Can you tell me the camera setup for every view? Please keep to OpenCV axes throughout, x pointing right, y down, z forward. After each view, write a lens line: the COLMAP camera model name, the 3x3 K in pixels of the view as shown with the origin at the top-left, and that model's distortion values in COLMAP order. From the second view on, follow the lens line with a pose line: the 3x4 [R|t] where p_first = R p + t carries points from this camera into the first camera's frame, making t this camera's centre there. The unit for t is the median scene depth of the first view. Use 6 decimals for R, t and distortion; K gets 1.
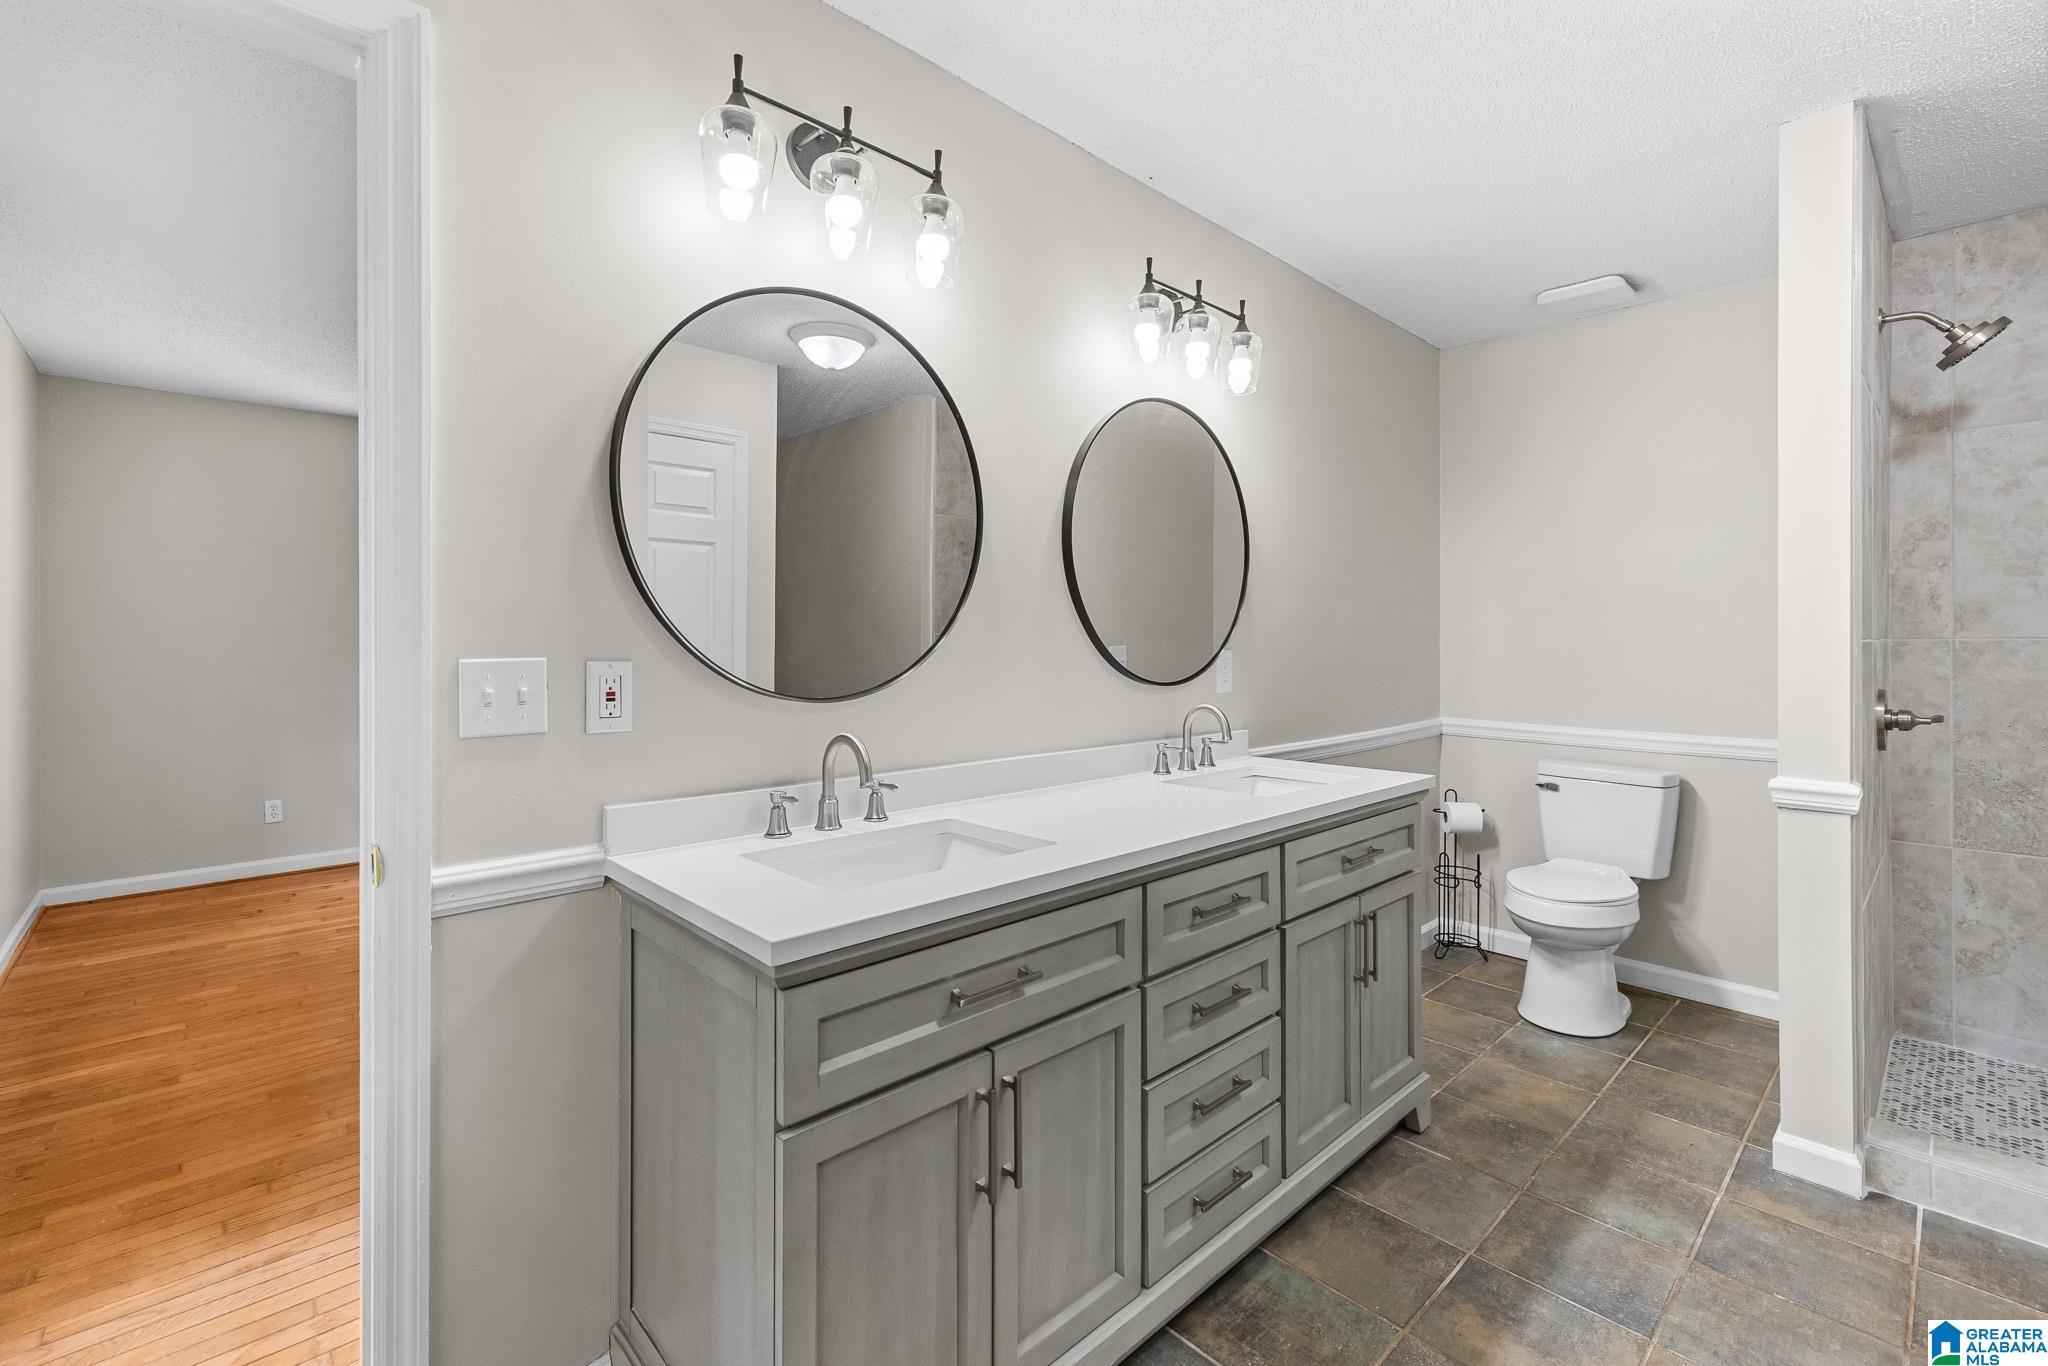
lens RADIAL K [[868.2, 0, 1010.3], [0, 868.2, 668.3], [0, 0, 1]] dist [0.002514, 0.000023]
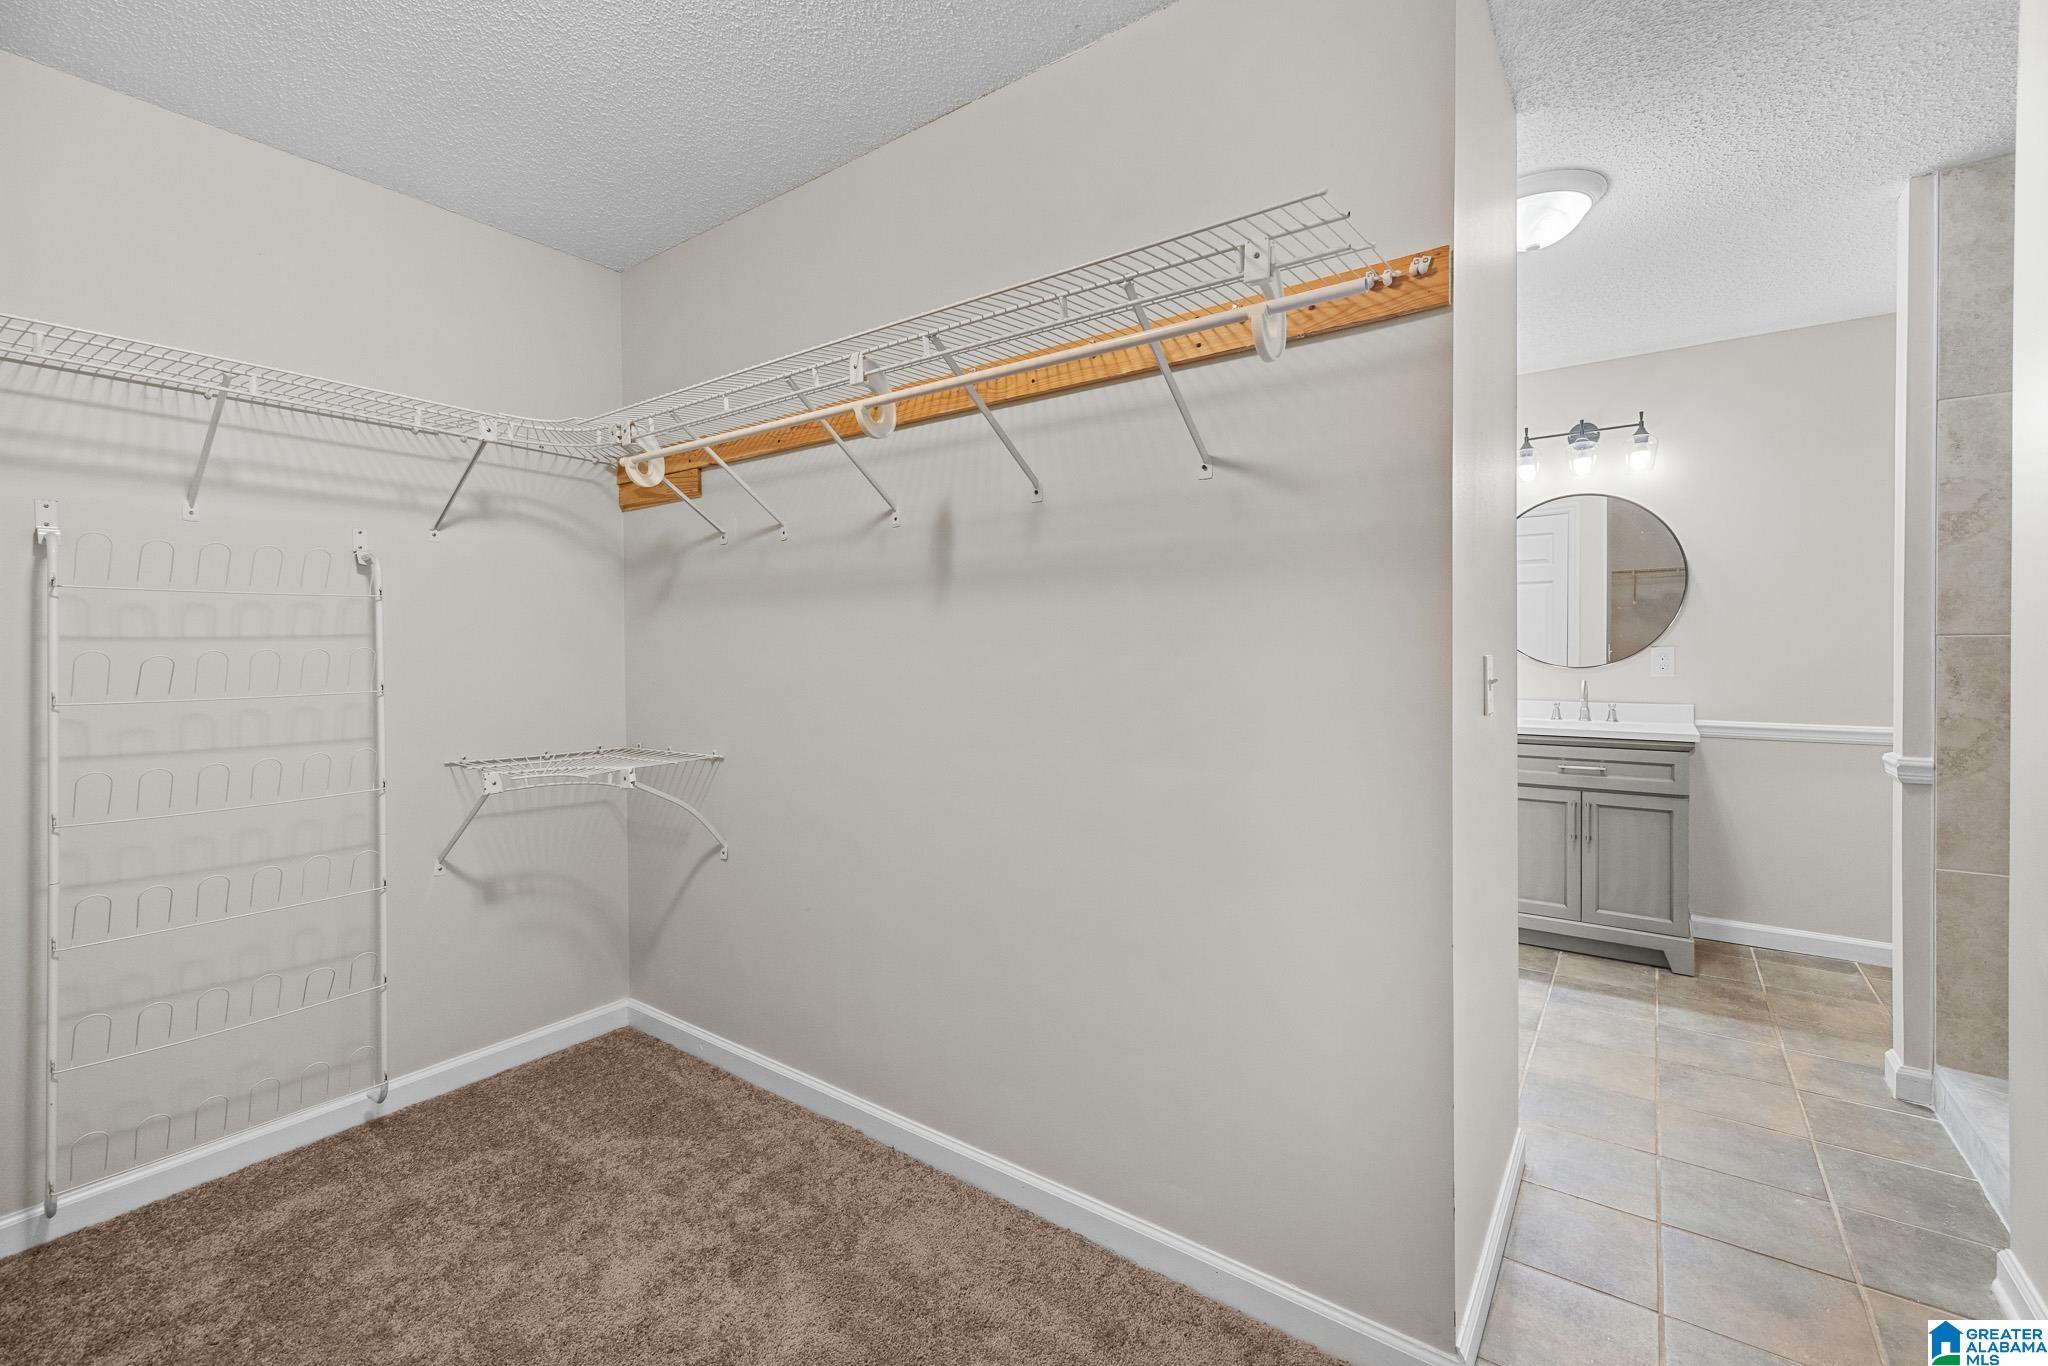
lens RADIAL K [[868.2, 0, 1010.3], [0, 868.2, 668.3], [0, 0, 1]] dist [0.002514, 0.000023]
pose [[0.180742, 0.012766, -0.983448, 1.885544], [-0.023962, 0.999676, 0.008573, 0.039791], [0.983239, 0.022016, 0.180989, -0.413912]]
